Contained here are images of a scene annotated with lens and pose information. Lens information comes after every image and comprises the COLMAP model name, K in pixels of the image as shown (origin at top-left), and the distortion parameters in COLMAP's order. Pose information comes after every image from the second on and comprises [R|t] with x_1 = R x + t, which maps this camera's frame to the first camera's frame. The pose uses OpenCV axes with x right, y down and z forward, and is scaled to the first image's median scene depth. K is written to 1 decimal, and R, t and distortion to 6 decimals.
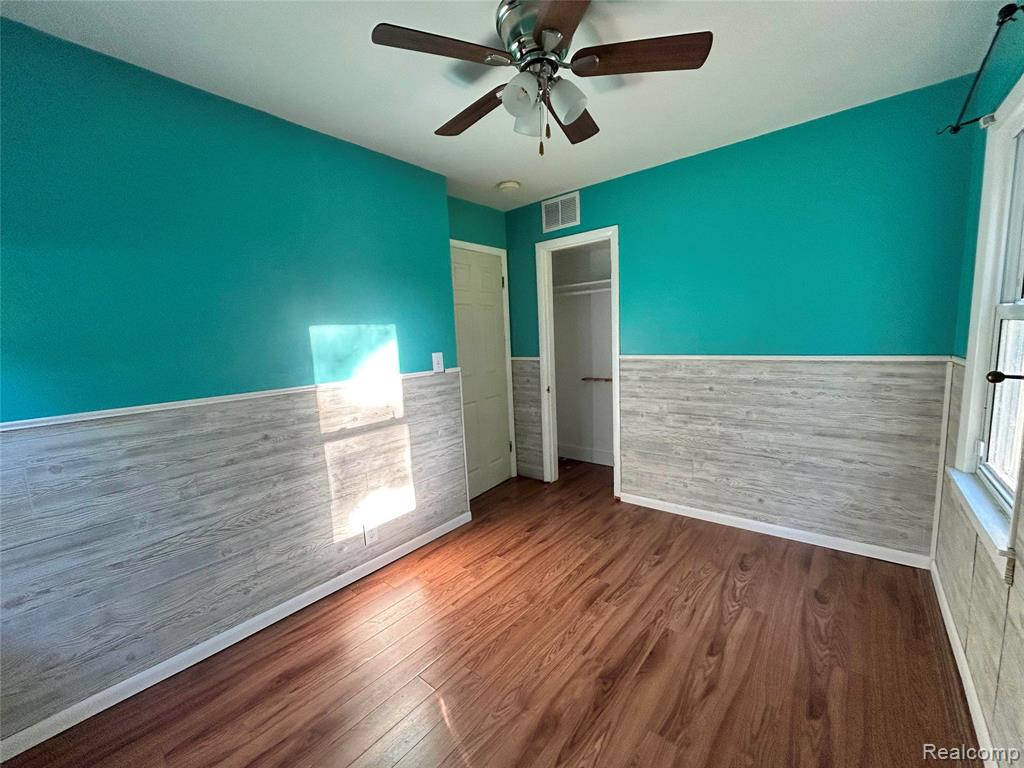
lens RADIAL K [[411.4, 0, 511.7], [0, 411.4, 385.7], [0, 0, 1]] dist [0.001187, 0.000267]
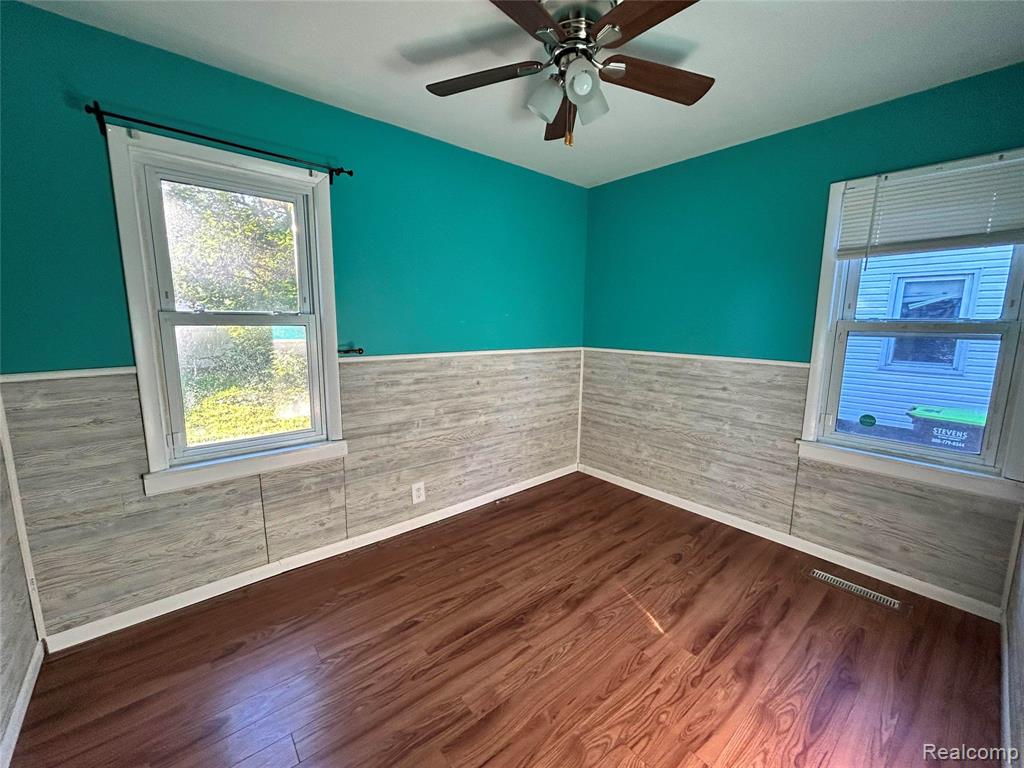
lens RADIAL K [[411.4, 0, 512.8], [0, 411.4, 383.7], [0, 0, 1]] dist [0.001187, 0.000267]
pose [[-0.984766, 0.003876, 0.173844, 0.038234], [0.050387, 0.963220, 0.263948, -0.239077], [-0.166427, 0.268686, -0.948741, 1.831273]]
